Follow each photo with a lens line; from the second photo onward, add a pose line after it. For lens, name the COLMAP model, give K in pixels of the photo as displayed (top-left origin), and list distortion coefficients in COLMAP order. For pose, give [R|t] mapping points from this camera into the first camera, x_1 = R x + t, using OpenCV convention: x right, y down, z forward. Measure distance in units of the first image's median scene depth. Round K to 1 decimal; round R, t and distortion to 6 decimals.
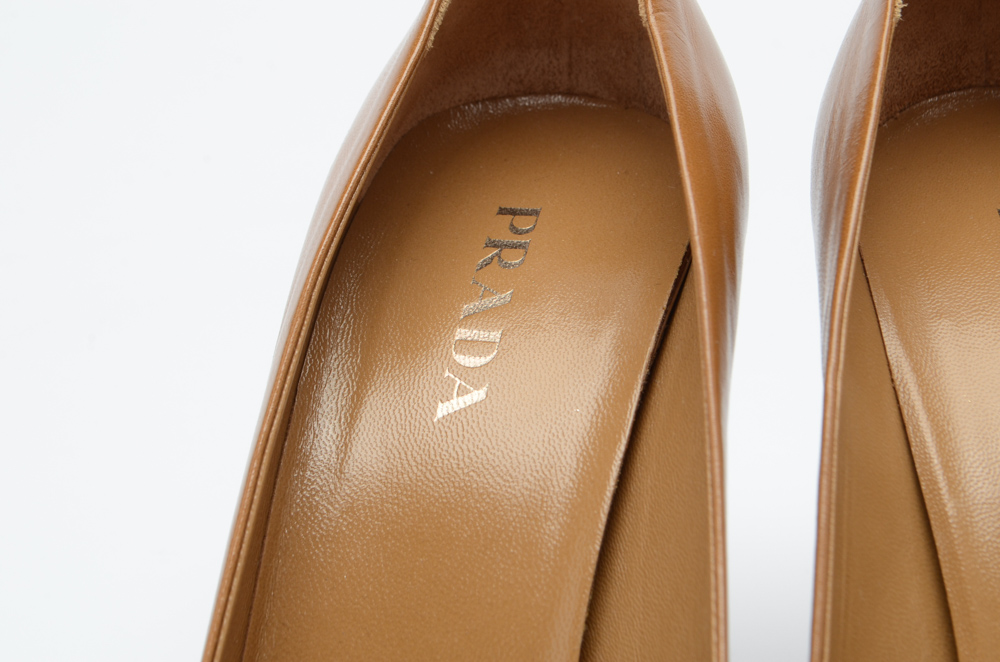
lens RADIAL K [[2350.1, 0, 499.7], [0, 2350.1, 331.8], [0, 0, 1]] dist [-0.008279, 0.000000]
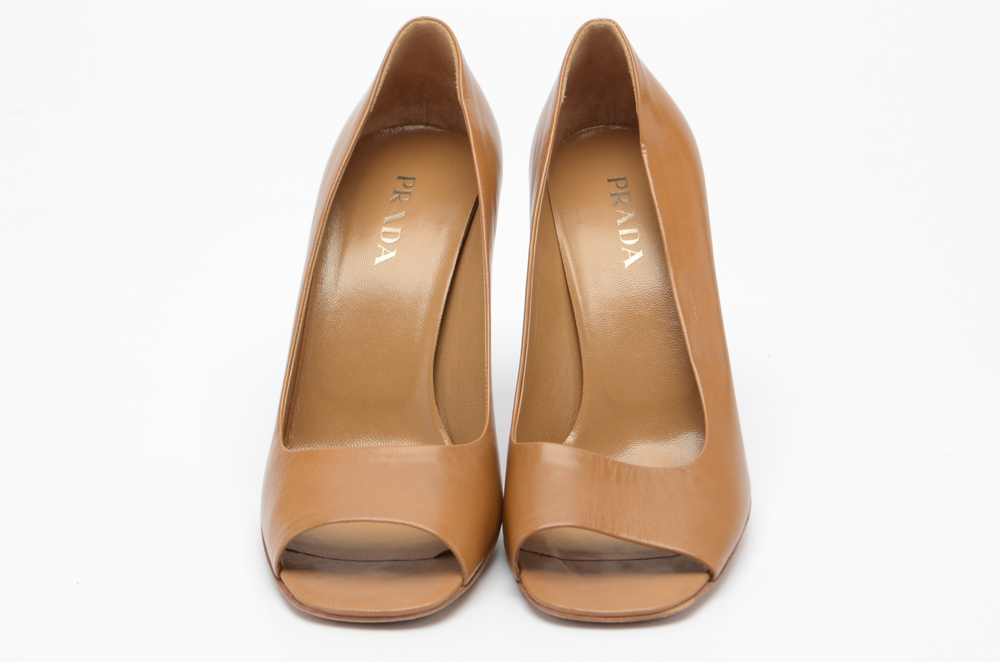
lens RADIAL K [[2155.1, 0, 501.4], [0, 2155.1, 331.1], [0, 0, 1]] dist [0.276850, 0.000000]
pose [[0.996656, 0.000280, 0.081712, -0.078622], [-0.003317, 0.999309, 0.037025, 0.022930], [-0.081645, -0.037172, 0.995968, -1.240237]]
